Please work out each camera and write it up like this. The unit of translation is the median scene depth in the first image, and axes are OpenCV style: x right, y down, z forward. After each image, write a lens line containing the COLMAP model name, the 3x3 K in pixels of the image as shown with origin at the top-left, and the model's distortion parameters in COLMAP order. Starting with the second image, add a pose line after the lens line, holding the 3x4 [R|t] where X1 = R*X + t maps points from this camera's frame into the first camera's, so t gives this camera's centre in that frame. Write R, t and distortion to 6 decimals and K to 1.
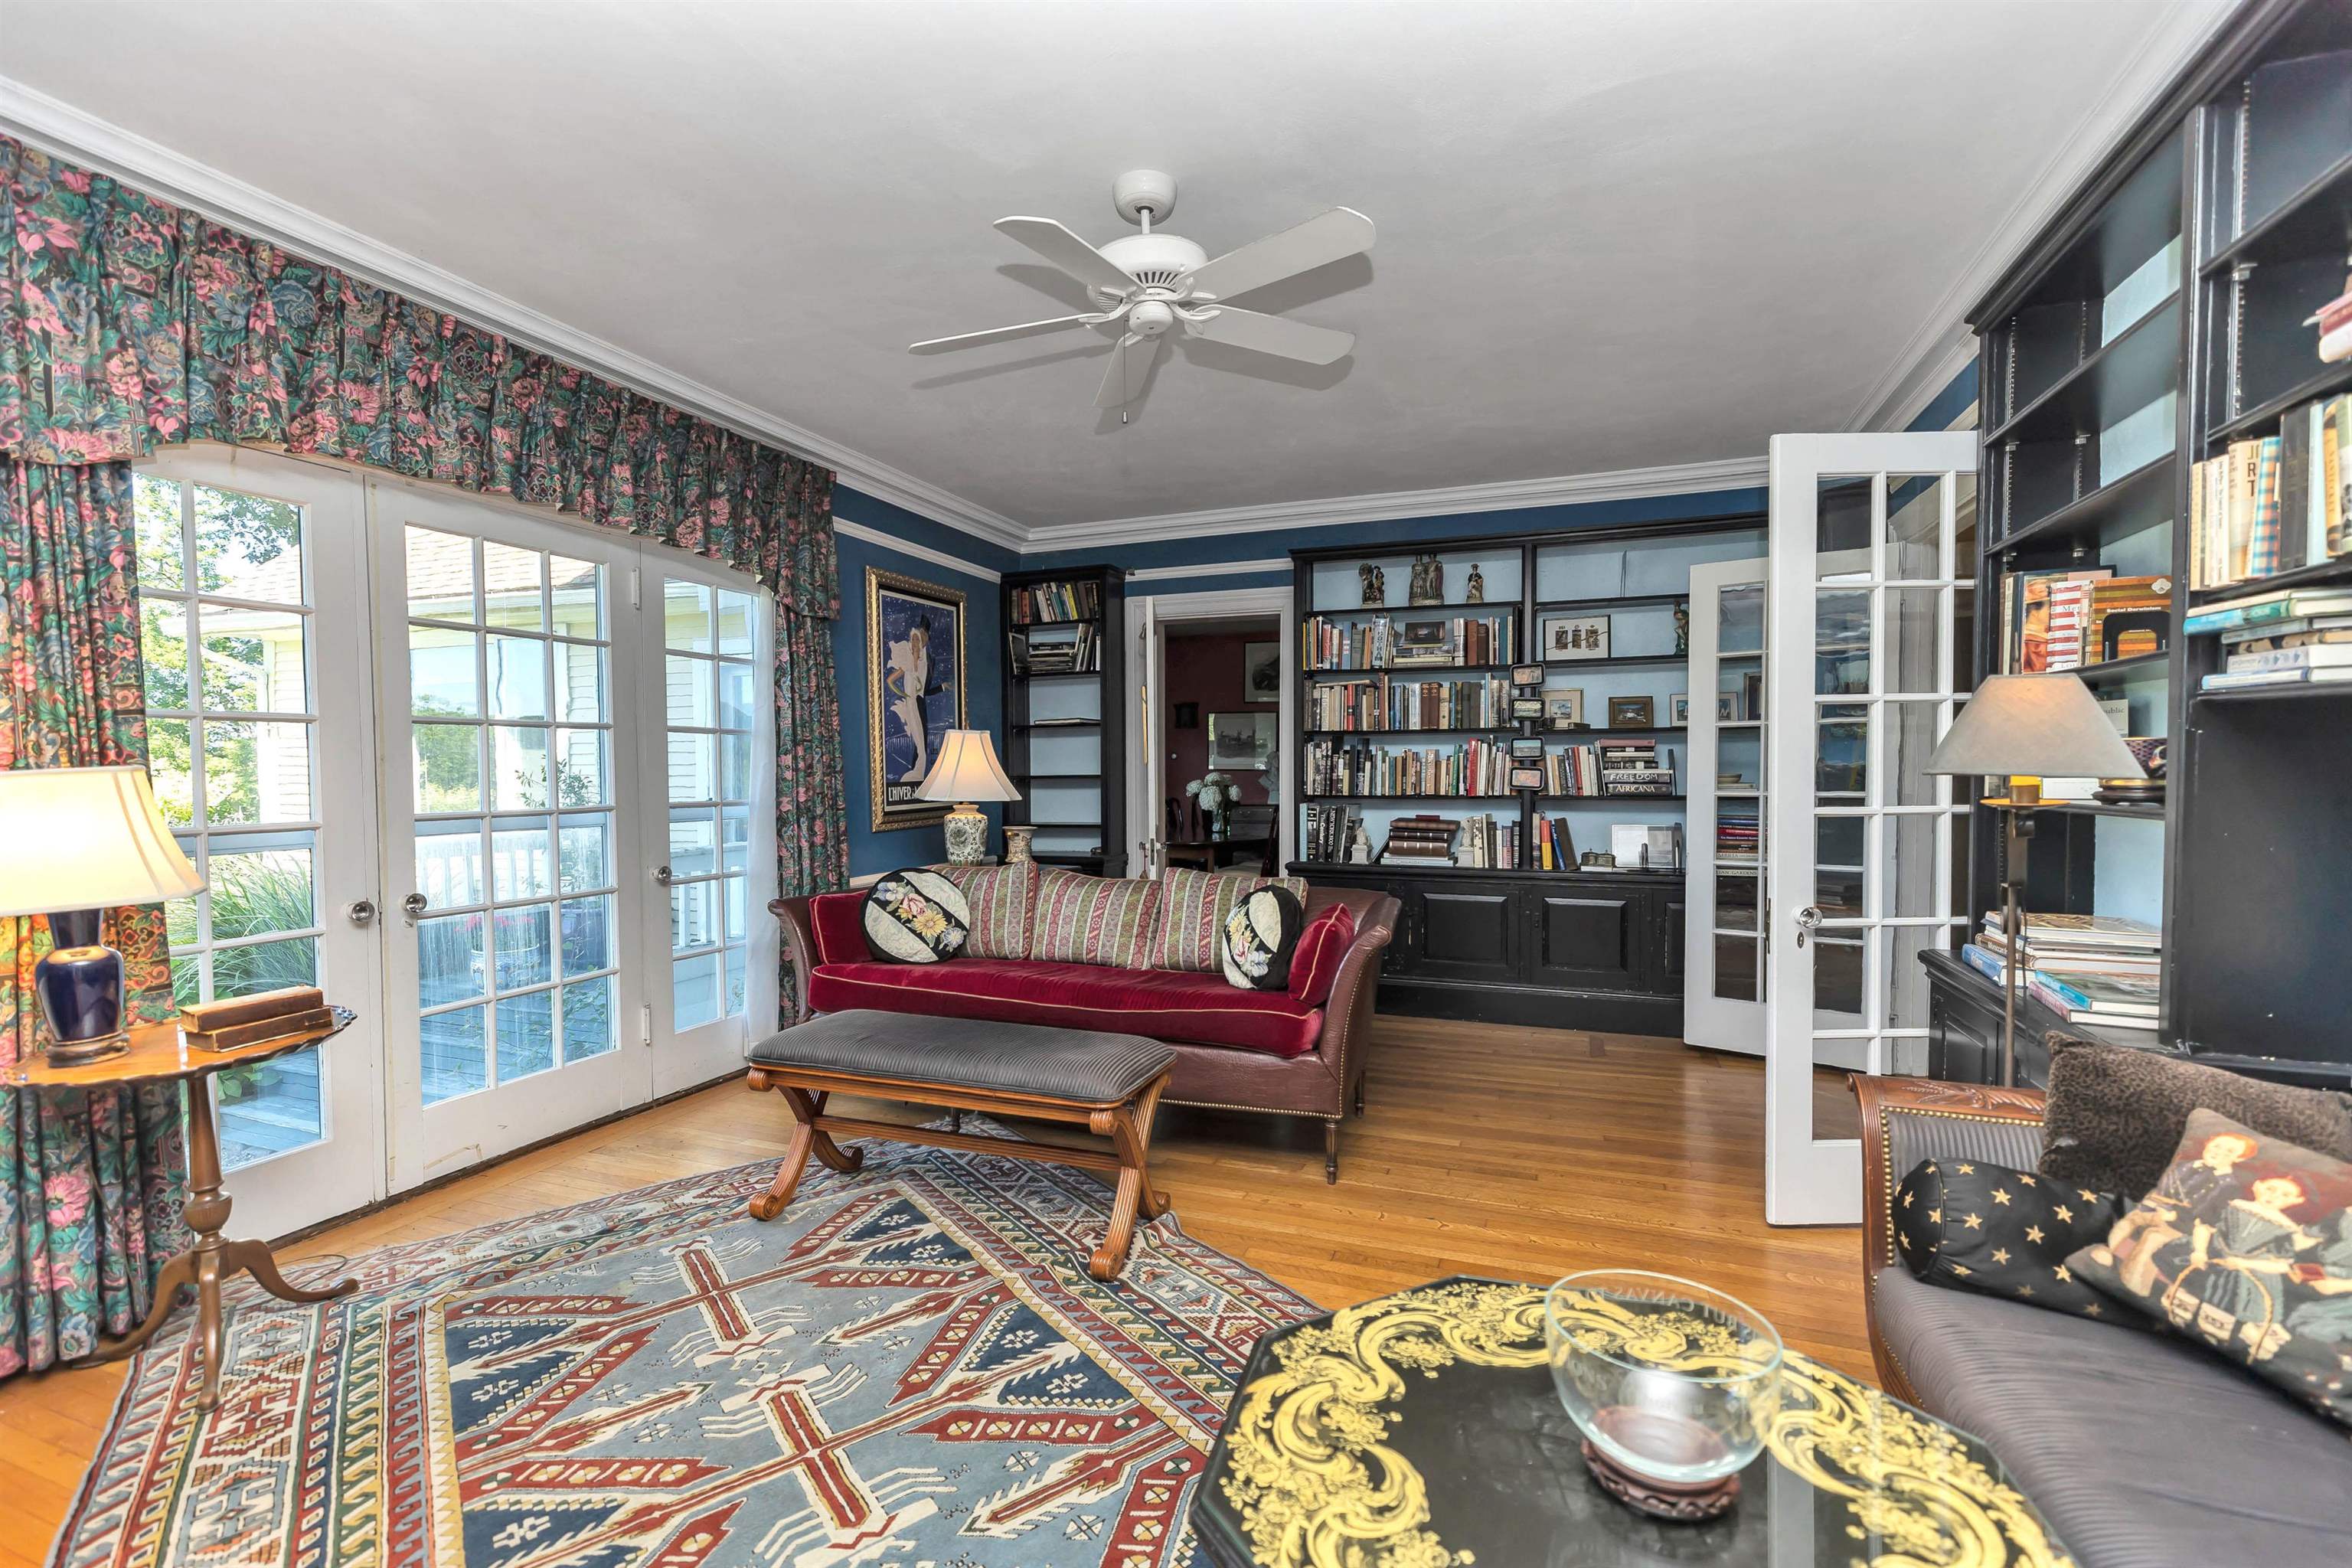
lens RADIAL K [[1070.7, 0, 1163.2], [0, 1070.7, 785.7], [0, 0, 1]] dist [-0.000321, -0.000145]
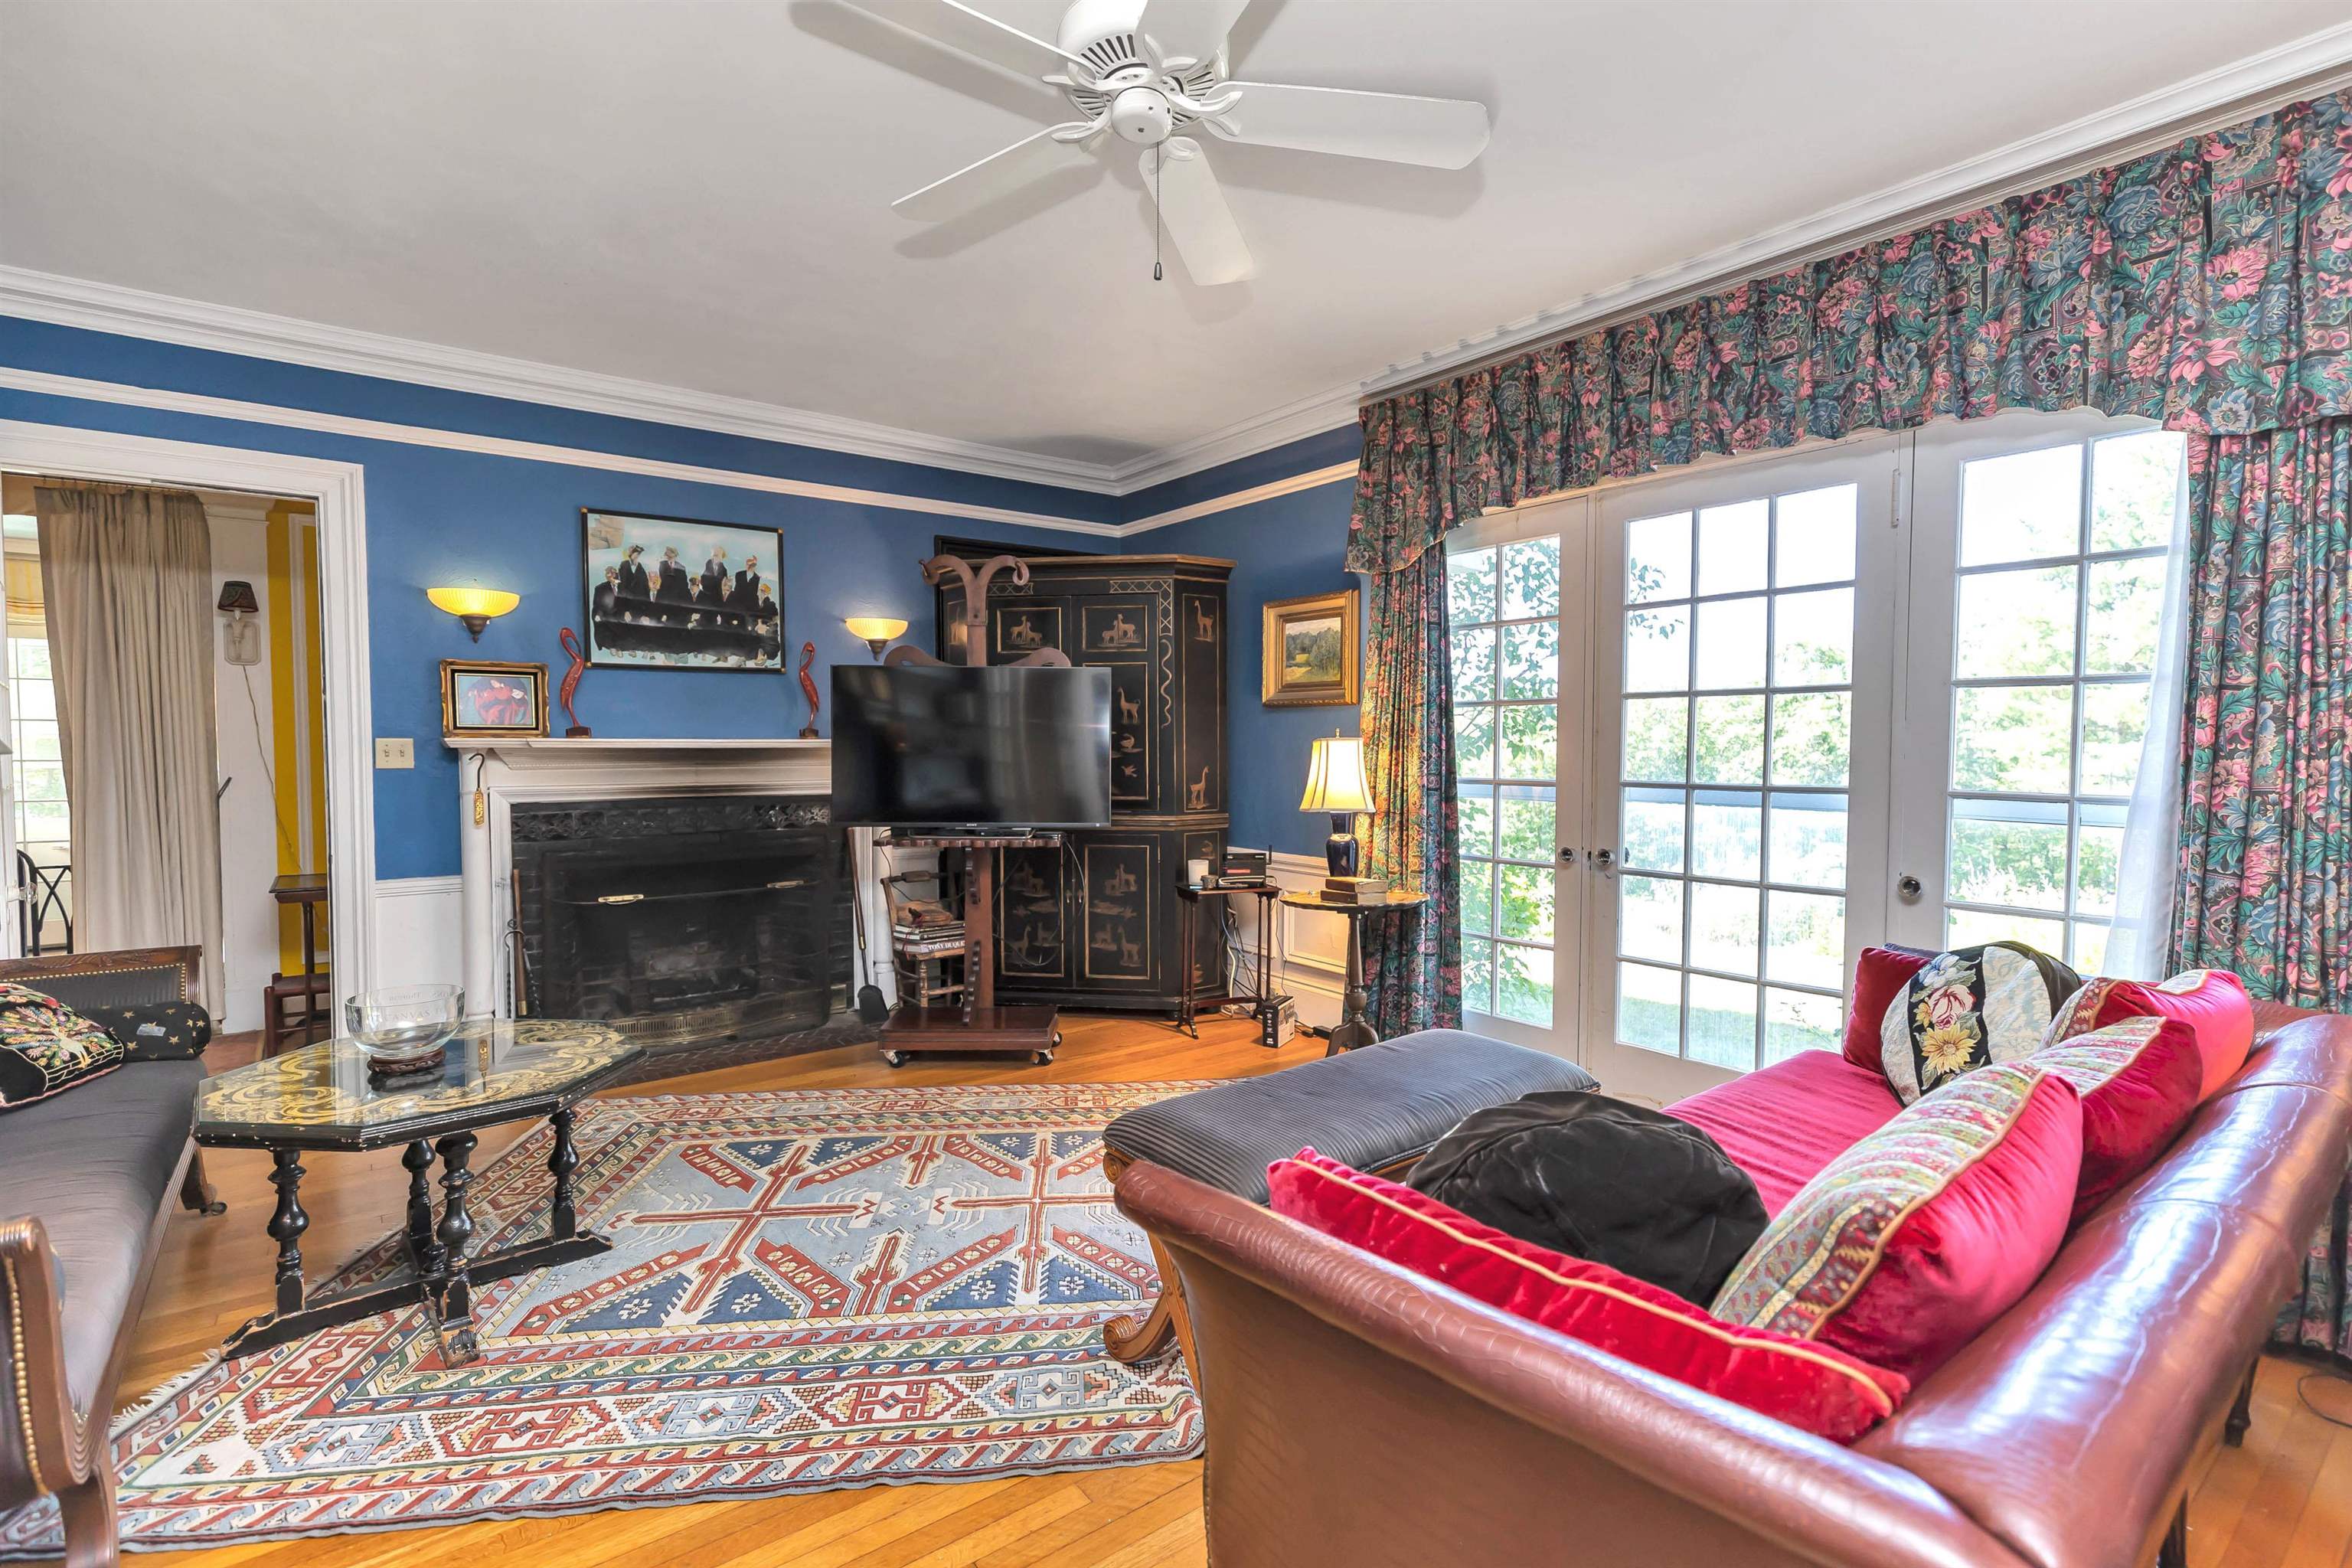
lens RADIAL K [[1070.7, 0, 1163.2], [0, 1070.7, 785.7], [0, 0, 1]] dist [-0.000321, -0.000145]
pose [[-0.533738, 0.041188, -0.844646, 0.692062], [-0.013285, 0.998281, 0.057075, -0.034628], [0.845545, 0.041685, -0.532274, 1.631274]]
